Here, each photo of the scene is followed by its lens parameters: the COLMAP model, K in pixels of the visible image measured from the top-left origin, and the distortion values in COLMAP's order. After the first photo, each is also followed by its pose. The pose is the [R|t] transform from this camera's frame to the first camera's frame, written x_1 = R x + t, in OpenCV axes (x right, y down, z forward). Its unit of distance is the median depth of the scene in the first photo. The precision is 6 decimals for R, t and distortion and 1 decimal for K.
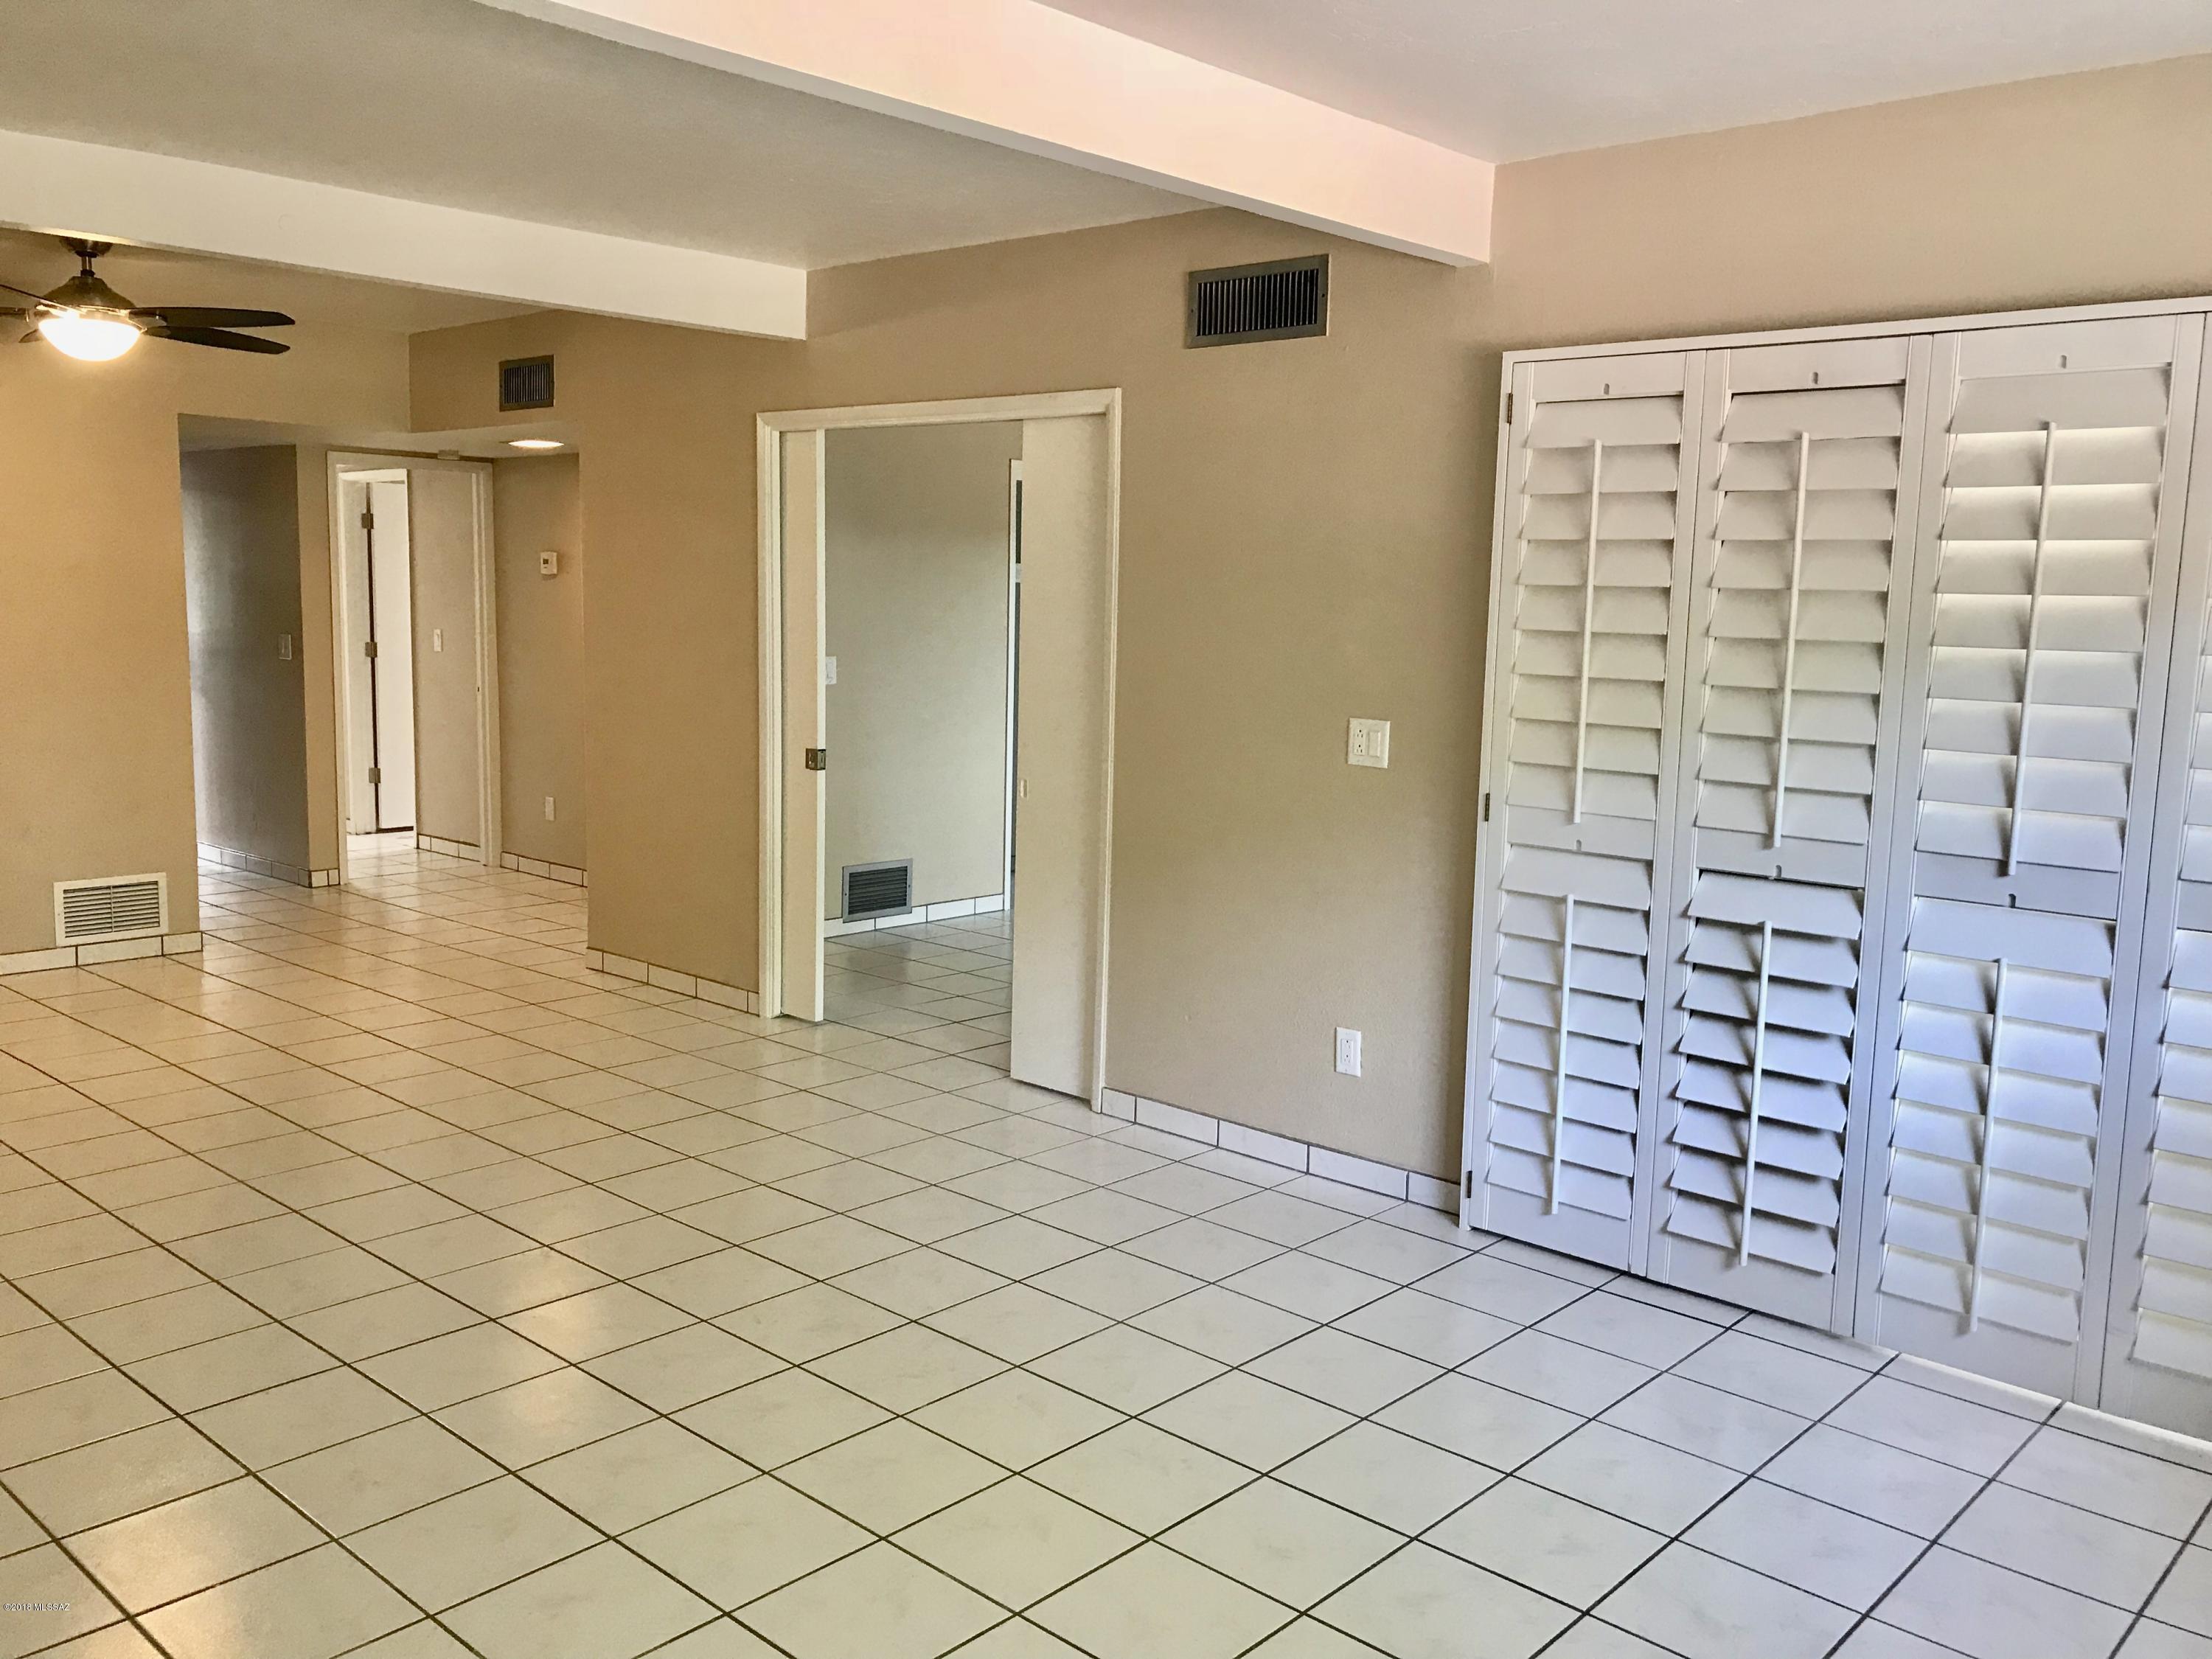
lens RADIAL K [[1829.2, 0, 1127.8], [0, 1829.2, 817.4], [0, 0, 1]] dist [0.011061, -0.011660]
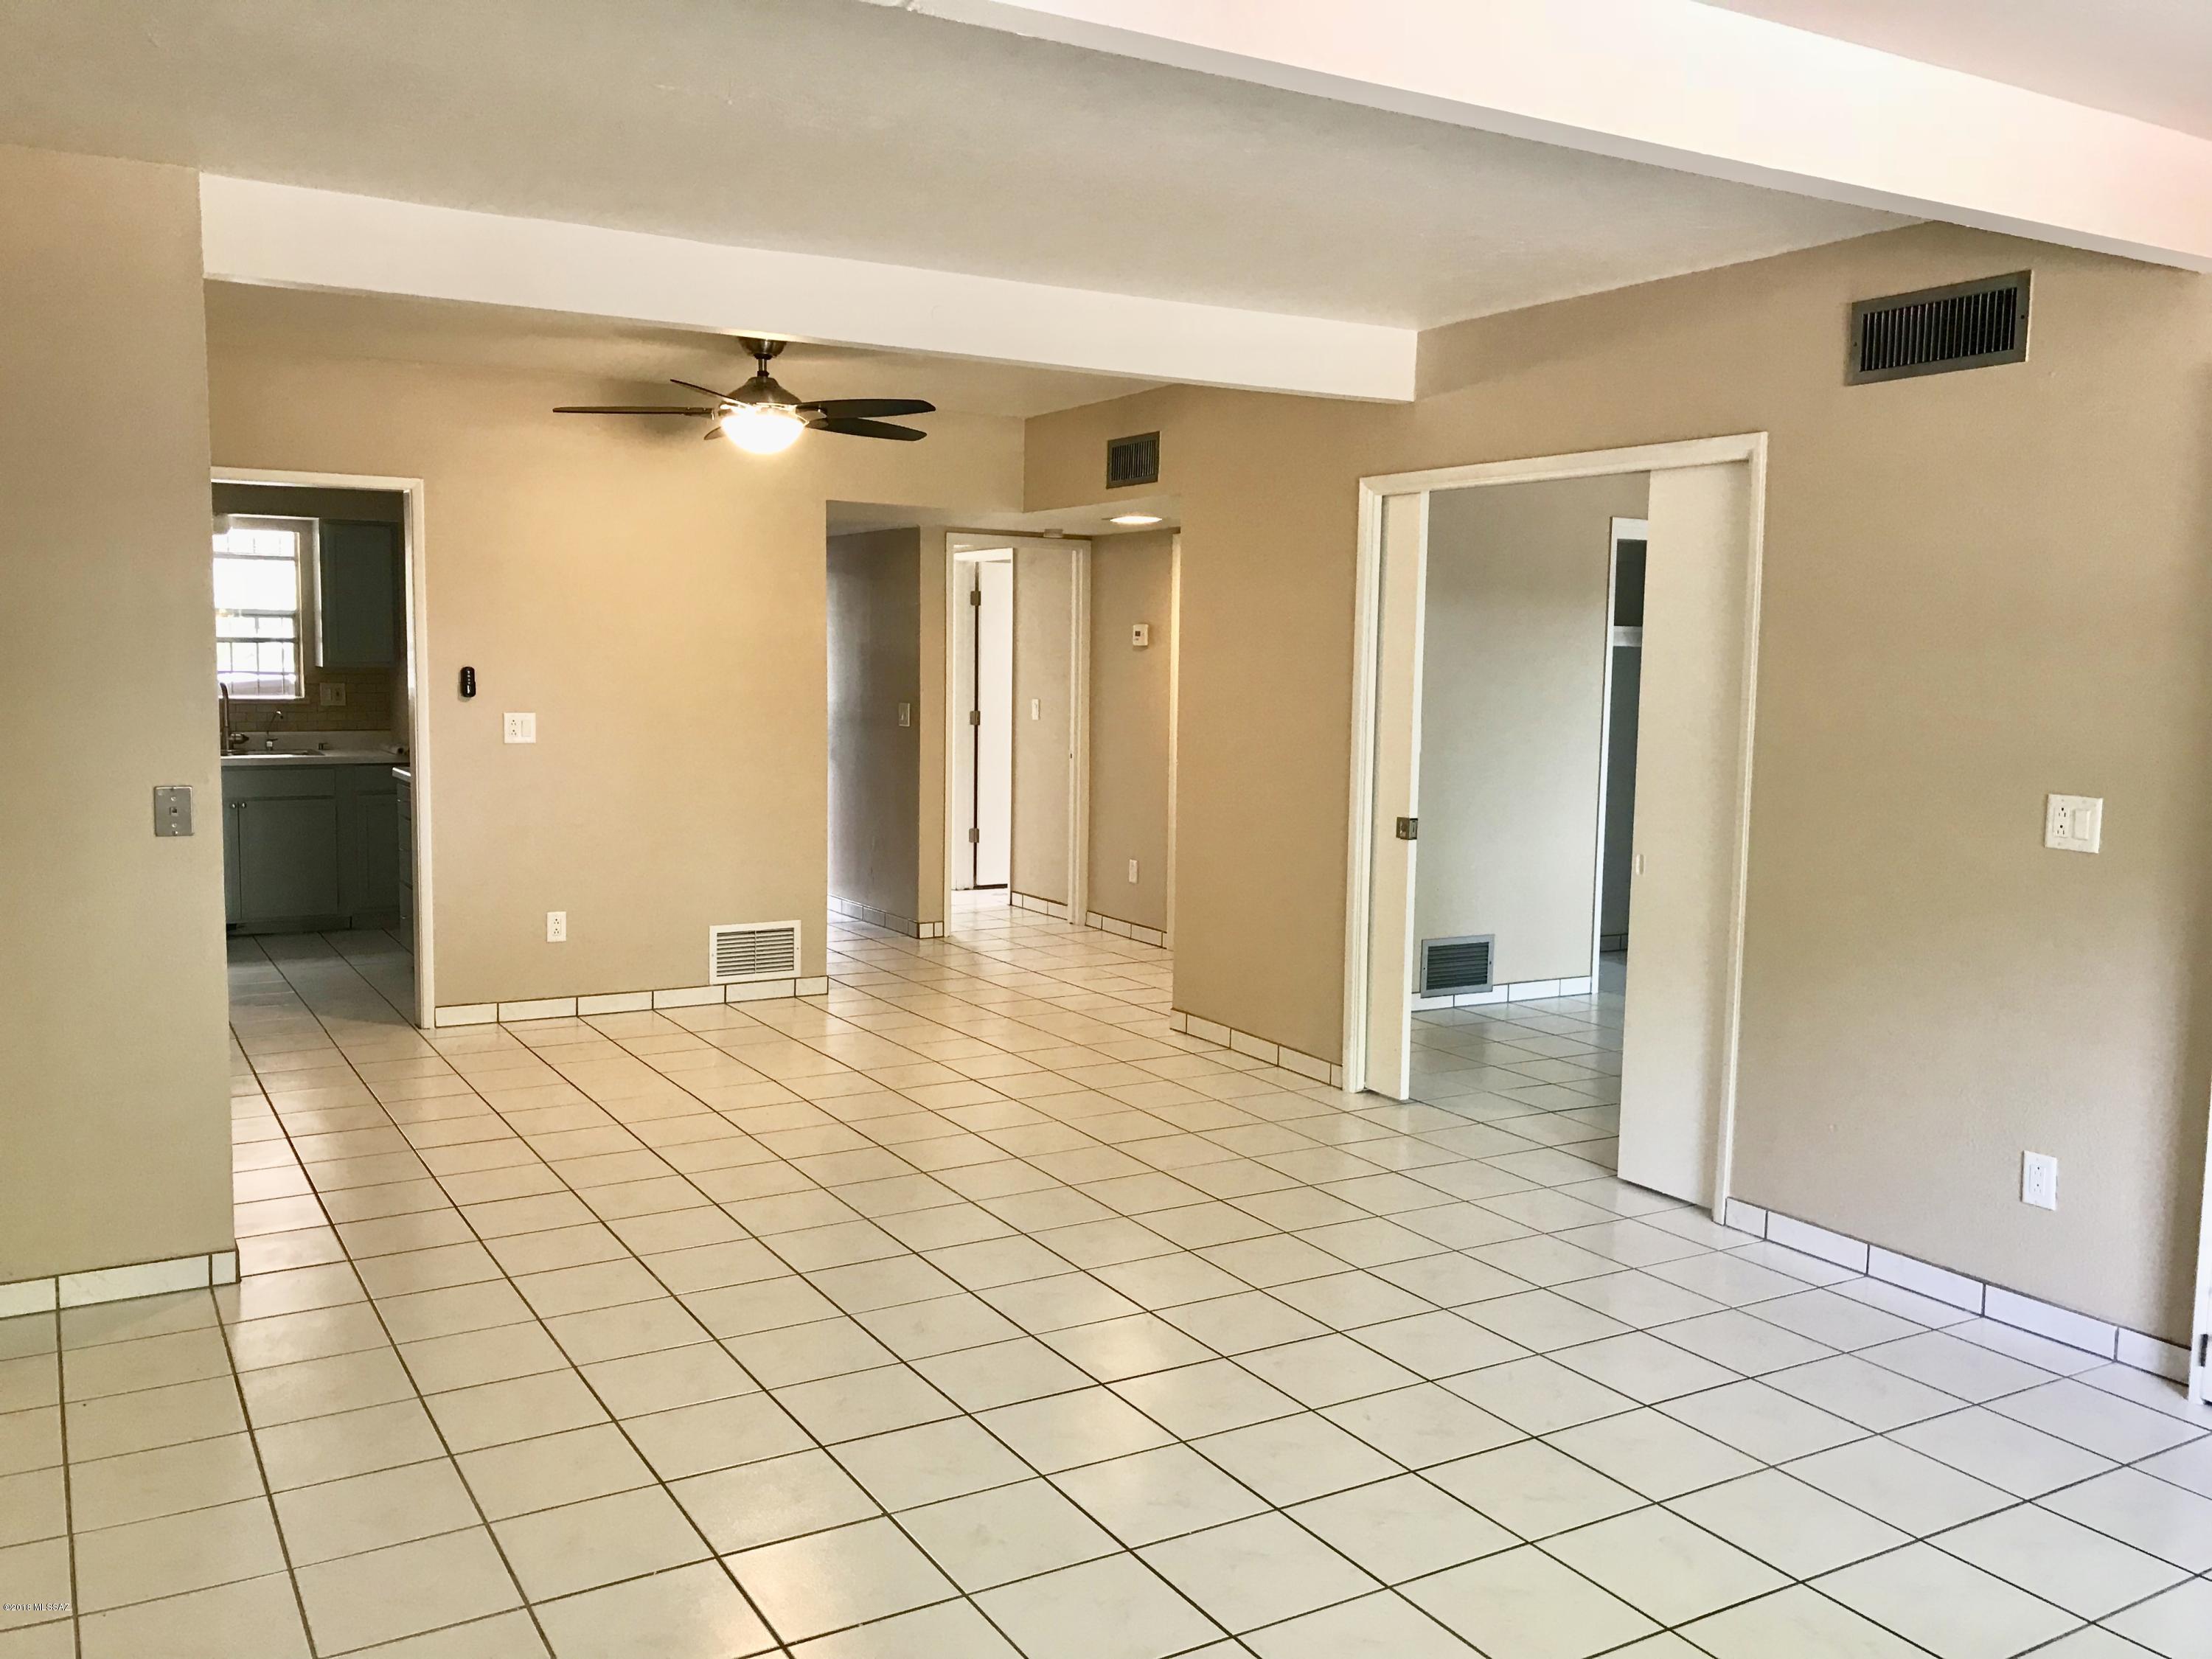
lens RADIAL K [[1823.8, 0, 1102.8], [0, 1823.8, 810.9], [0, 0, 1]] dist [0.065662, -0.132784]
pose [[0.952285, 0.019369, -0.304594, -0.028392], [-0.032558, 0.998736, -0.038283, 0.001159], [0.303468, 0.046373, 0.951713, 0.022542]]
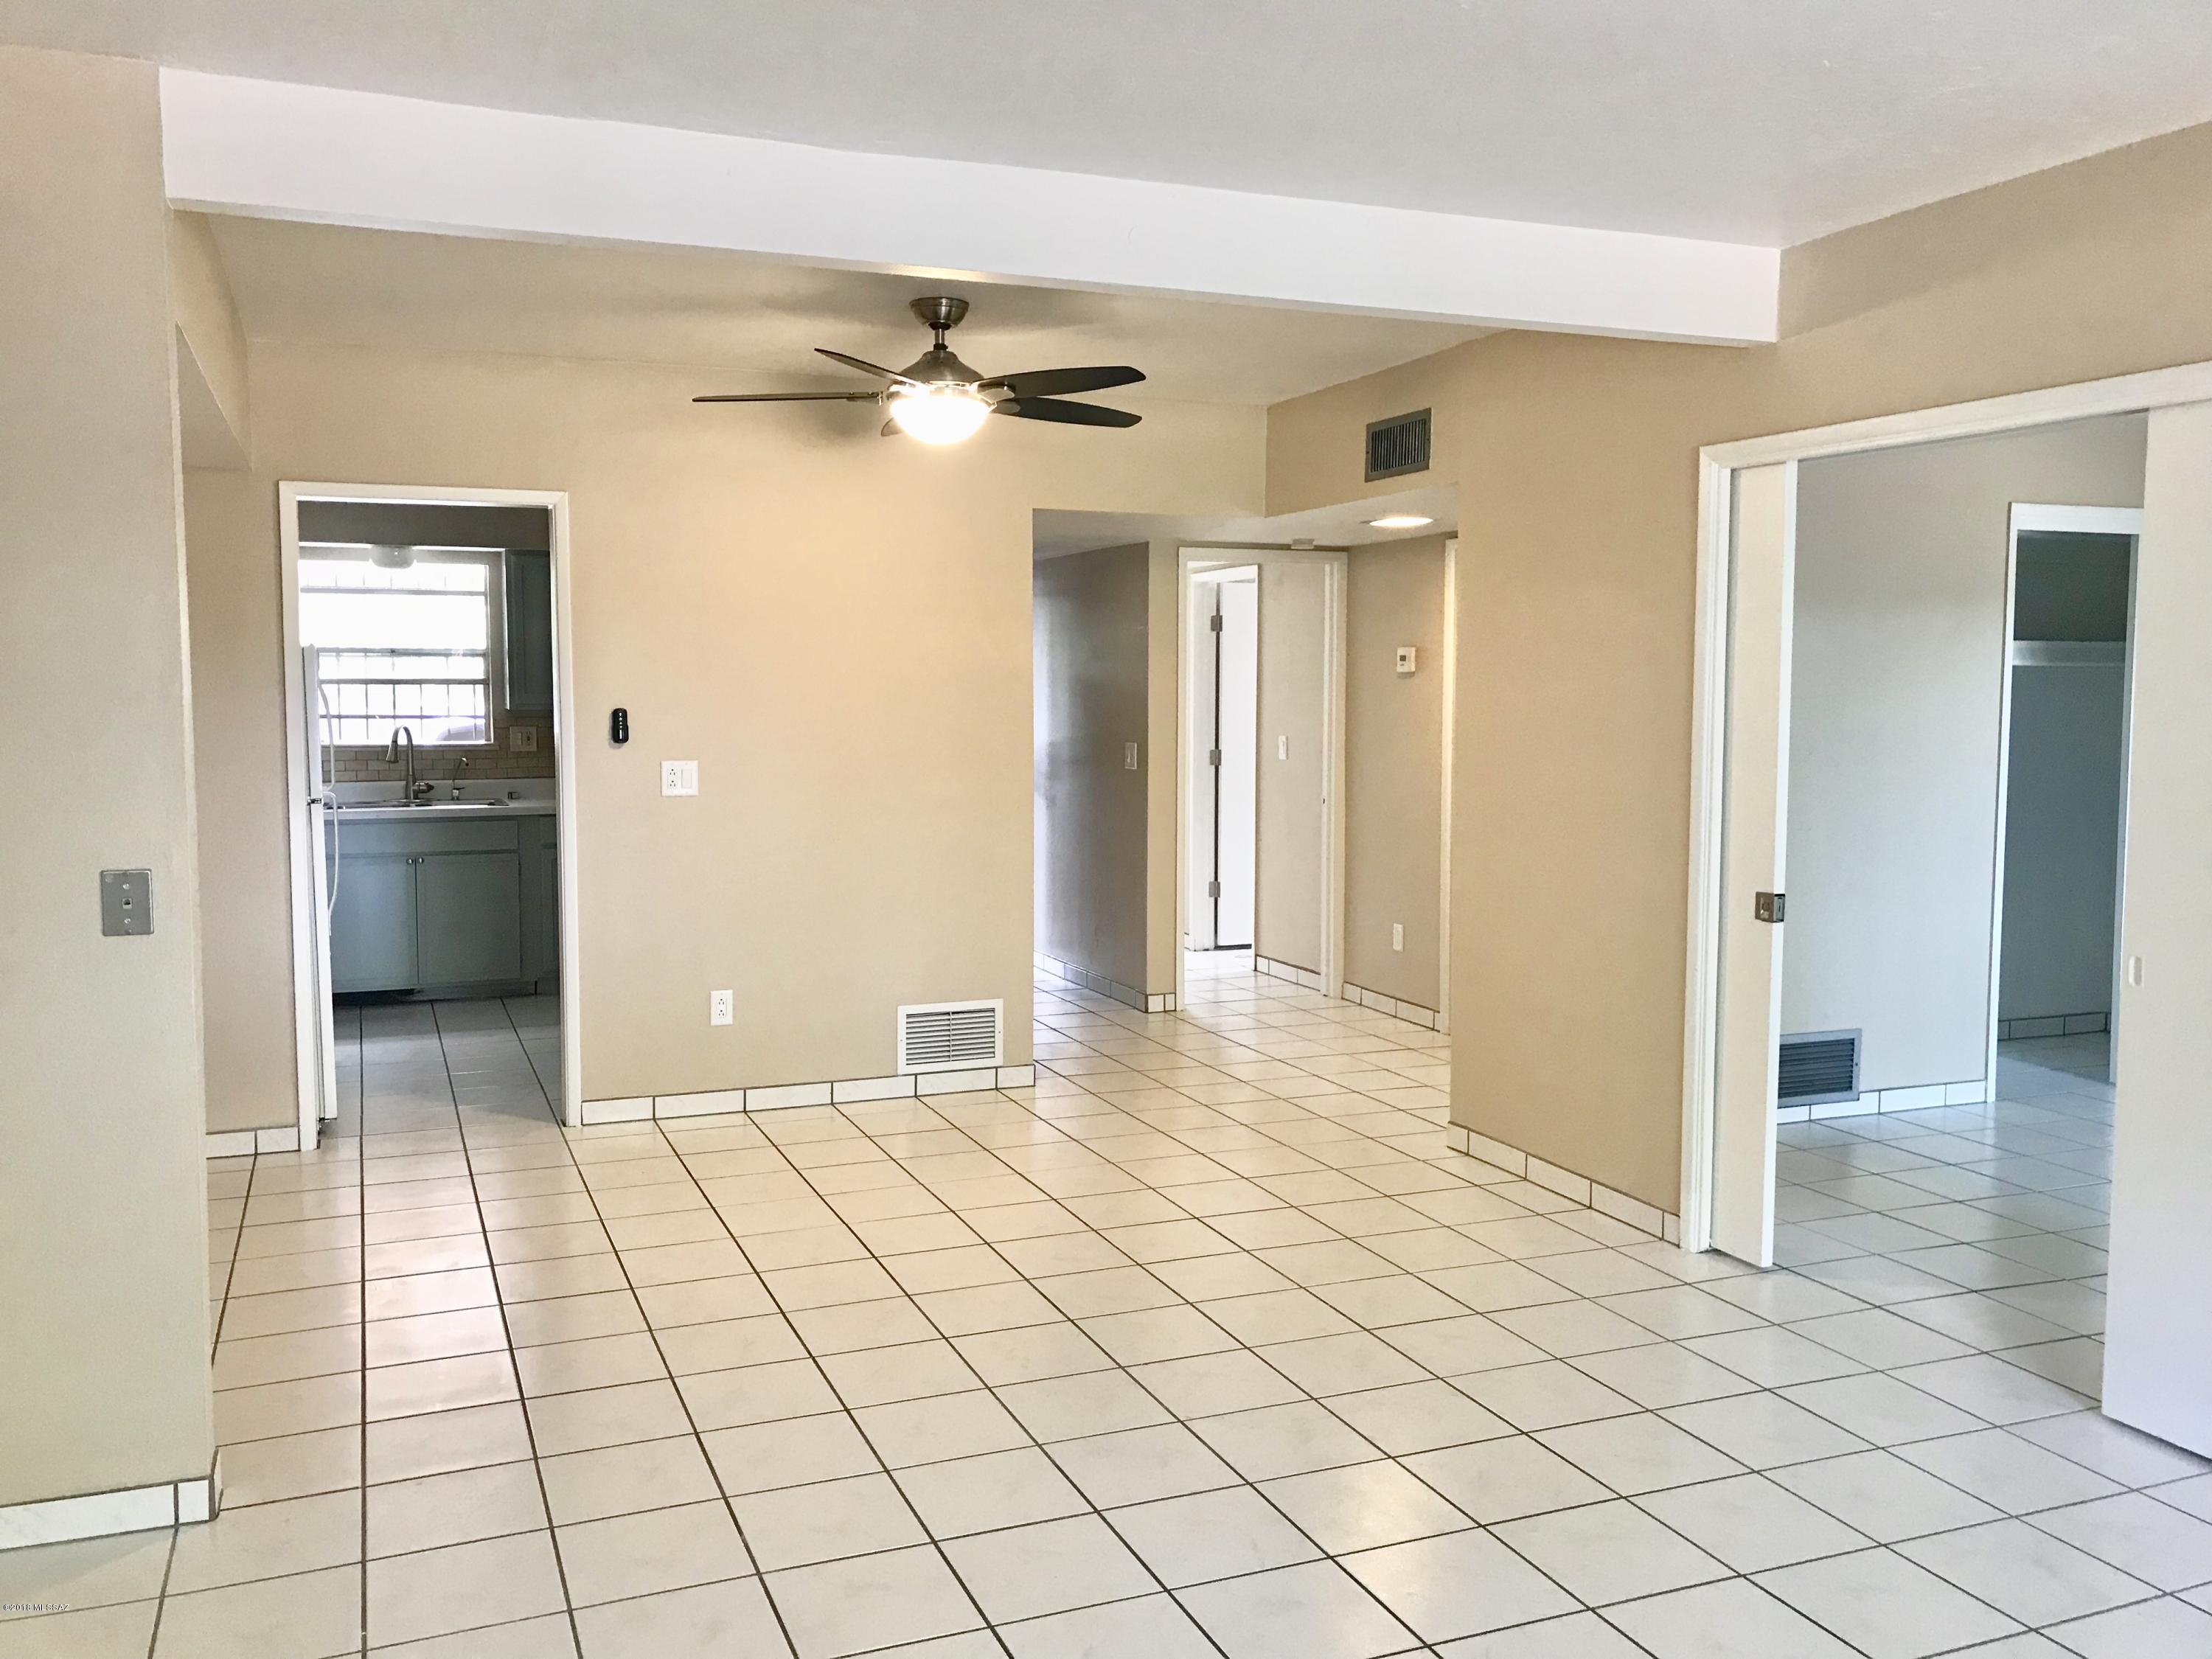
lens RADIAL K [[1818.2, 0, 1074.9], [0, 1818.2, 815.9], [0, 0, 1]] dist [0.016251, -0.061513]
pose [[0.892661, 0.012065, -0.450568, -0.089543], [-0.037662, 0.998142, -0.047888, -0.022637], [0.449153, 0.059717, 0.891457, 0.216681]]
